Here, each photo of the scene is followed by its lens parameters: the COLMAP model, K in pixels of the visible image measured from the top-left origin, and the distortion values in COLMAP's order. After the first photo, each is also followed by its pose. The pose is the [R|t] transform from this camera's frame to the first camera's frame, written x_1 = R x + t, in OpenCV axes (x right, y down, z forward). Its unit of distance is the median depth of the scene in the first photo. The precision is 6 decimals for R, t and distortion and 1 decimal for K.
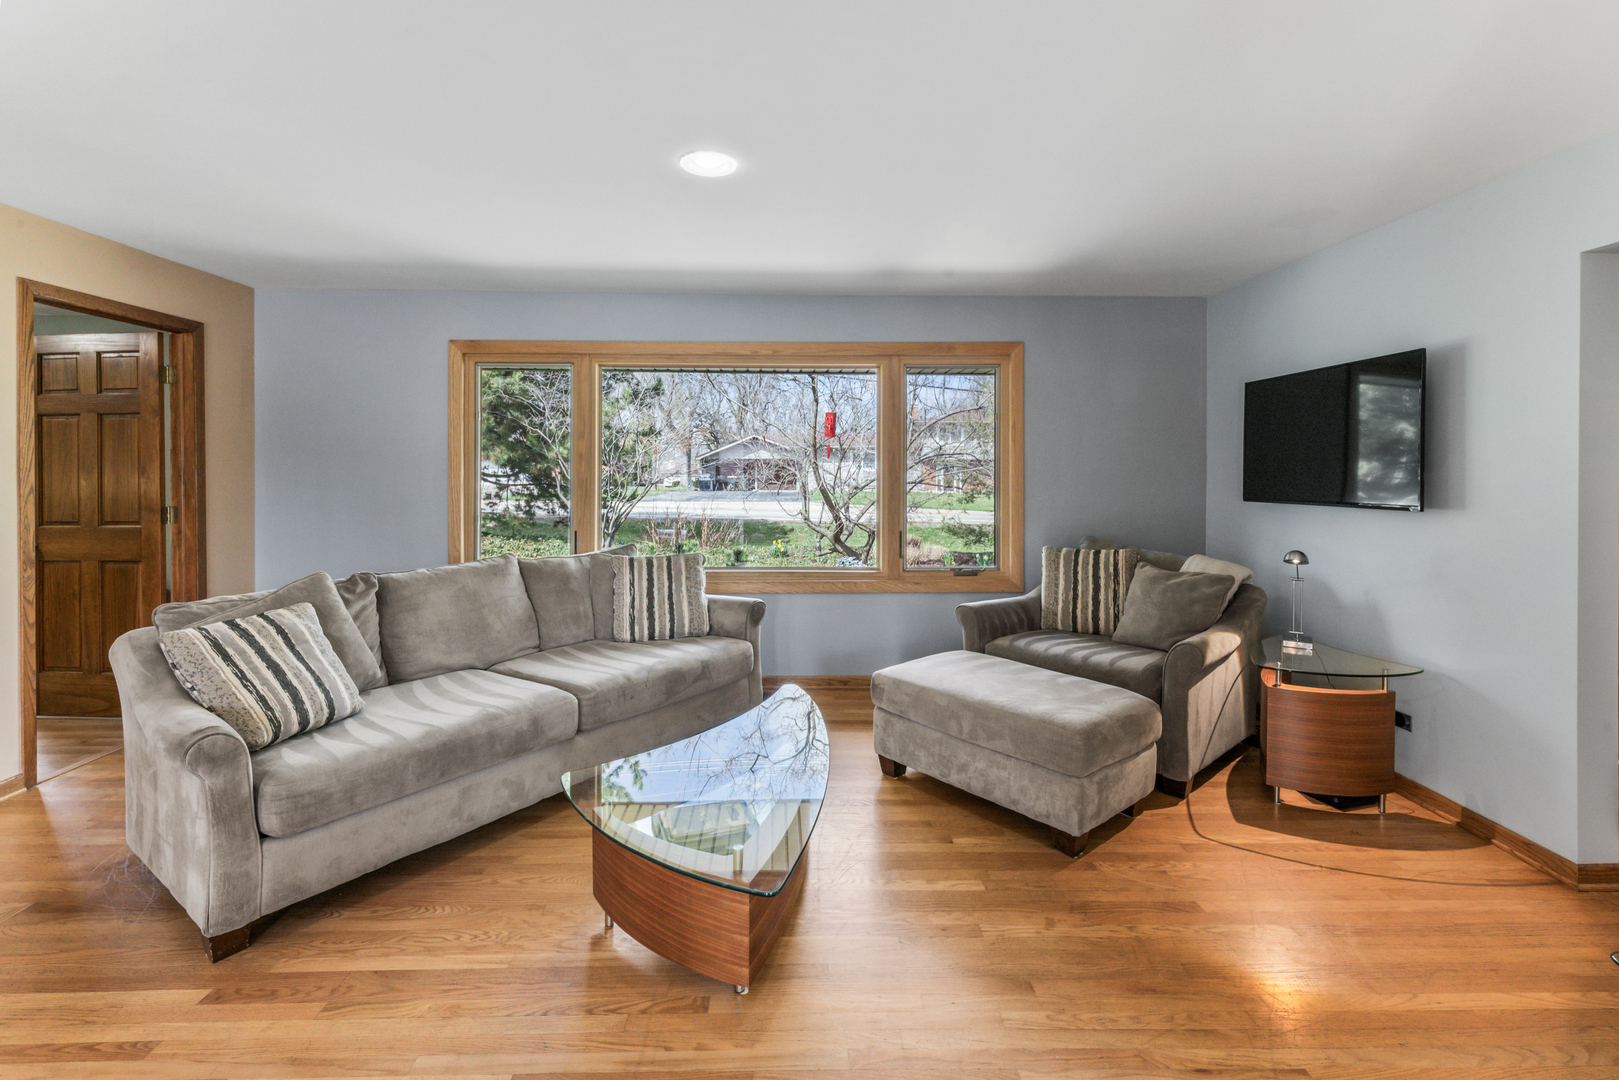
lens RADIAL K [[718.9, 0, 808.5], [0, 718.9, 479.1], [0, 0, 1]] dist [0.000025, 0.000013]
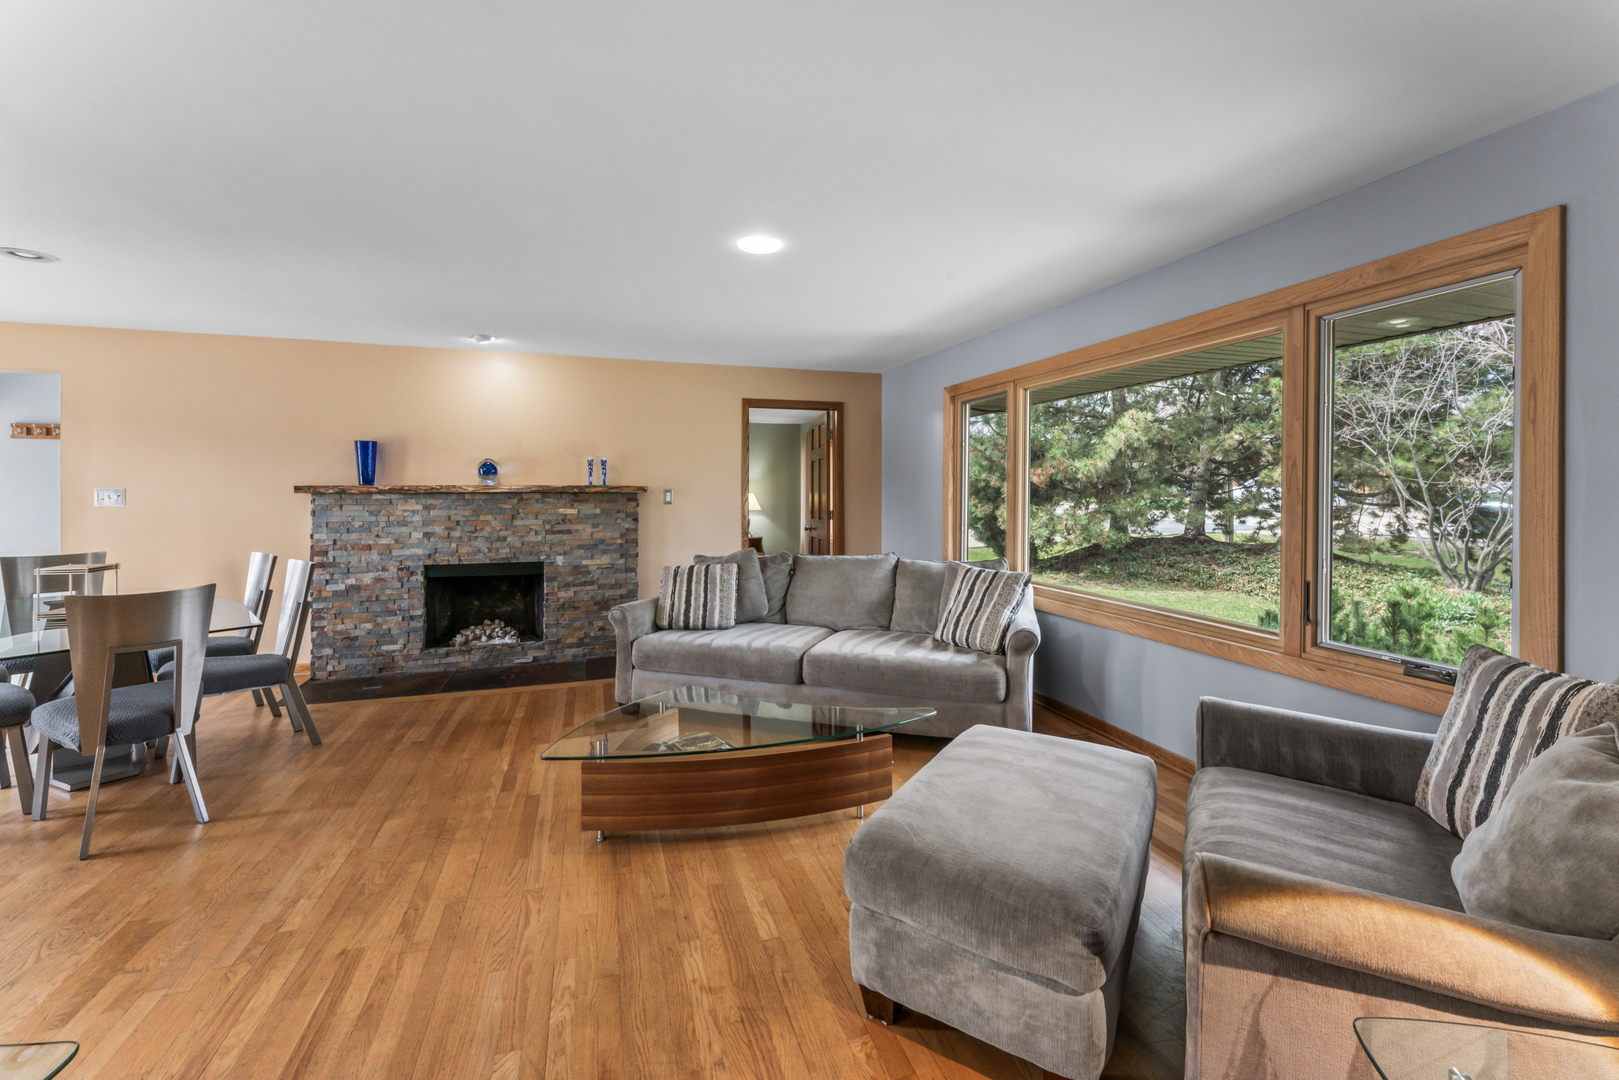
lens RADIAL K [[674.1, 0, 810.8], [0, 674.1, 472.6], [0, 0, 1]] dist [0.001263, 0.000131]
pose [[0.294045, -0.024811, -0.955469, 0.692736], [-0.003998, 0.999622, -0.027188, -0.005474], [0.955783, 0.011814, 0.293835, 0.497032]]
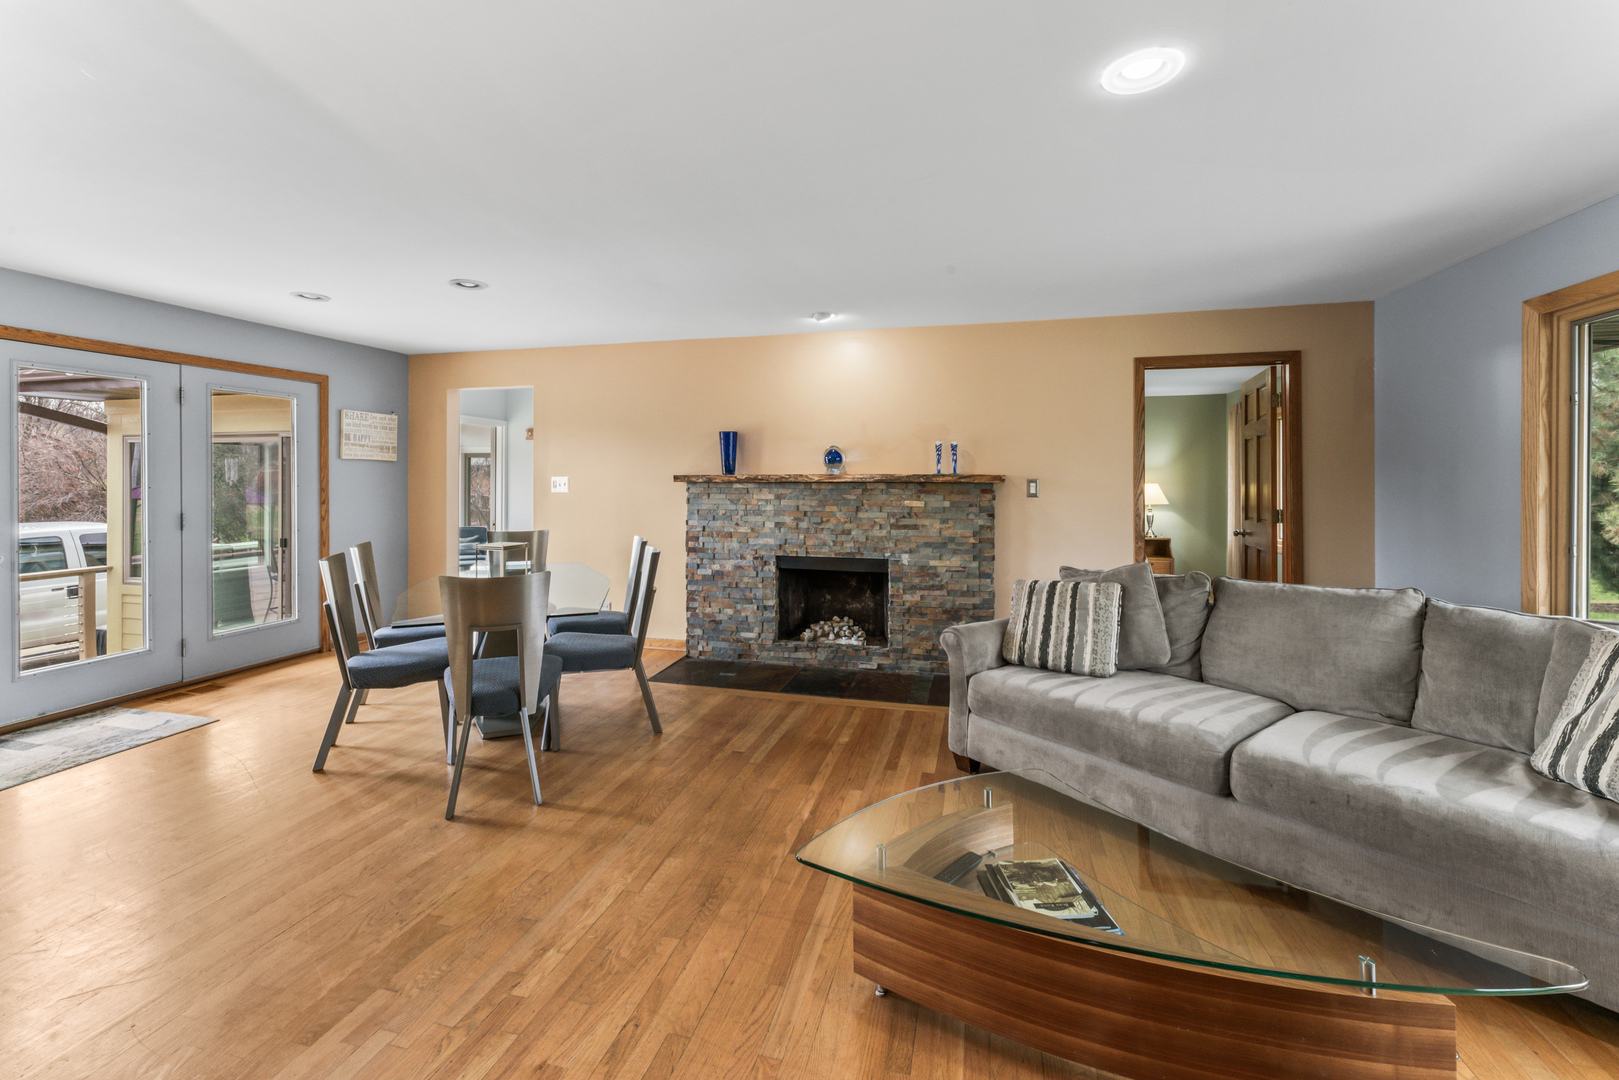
lens RADIAL K [[668.8, 0, 805.2], [0, 668.8, 472.3], [0, 0, 1]] dist [0.001155, 0.000084]
pose [[-0.277166, -0.008624, -0.960783, 0.424949], [-0.005054, 0.999959, -0.007518, -0.008413], [0.960809, 0.002772, -0.277198, 0.577856]]
